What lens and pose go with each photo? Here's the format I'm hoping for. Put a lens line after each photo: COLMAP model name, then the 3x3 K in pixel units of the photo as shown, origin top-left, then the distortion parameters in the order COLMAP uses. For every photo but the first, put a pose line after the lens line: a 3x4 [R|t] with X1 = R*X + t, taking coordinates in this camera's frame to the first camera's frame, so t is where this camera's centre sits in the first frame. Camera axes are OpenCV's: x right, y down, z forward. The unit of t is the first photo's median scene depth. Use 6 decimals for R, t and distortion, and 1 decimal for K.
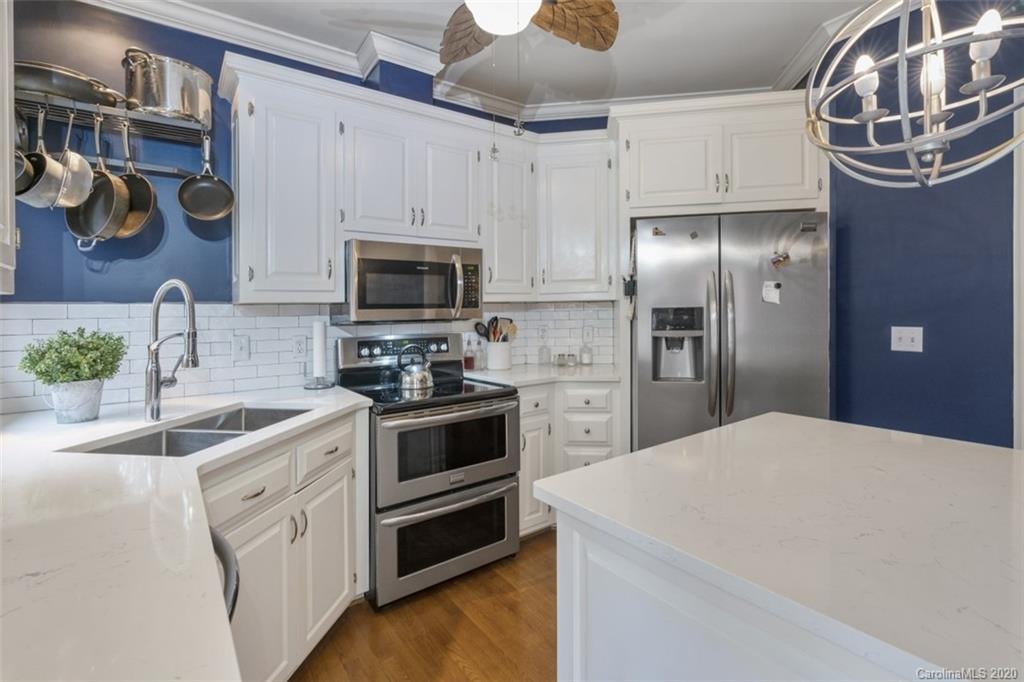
lens RADIAL K [[488.3, 0, 509.6], [0, 488.3, 310.6], [0, 0, 1]] dist [-0.000758, 0.000142]
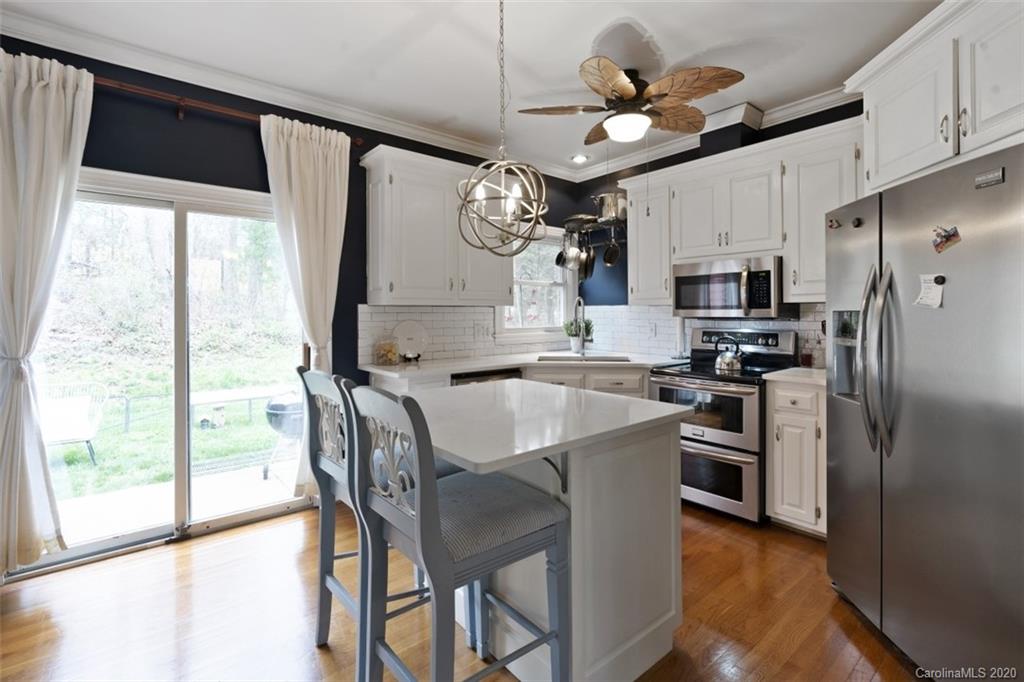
lens RADIAL K [[488.3, 0, 509.6], [0, 488.3, 310.6], [0, 0, 1]] dist [-0.000758, 0.000142]
pose [[0.035378, 0.014546, -0.999268, 1.183643], [0.007726, 0.999860, 0.014828, -0.024580], [0.999344, -0.008245, 0.035261, 0.398430]]
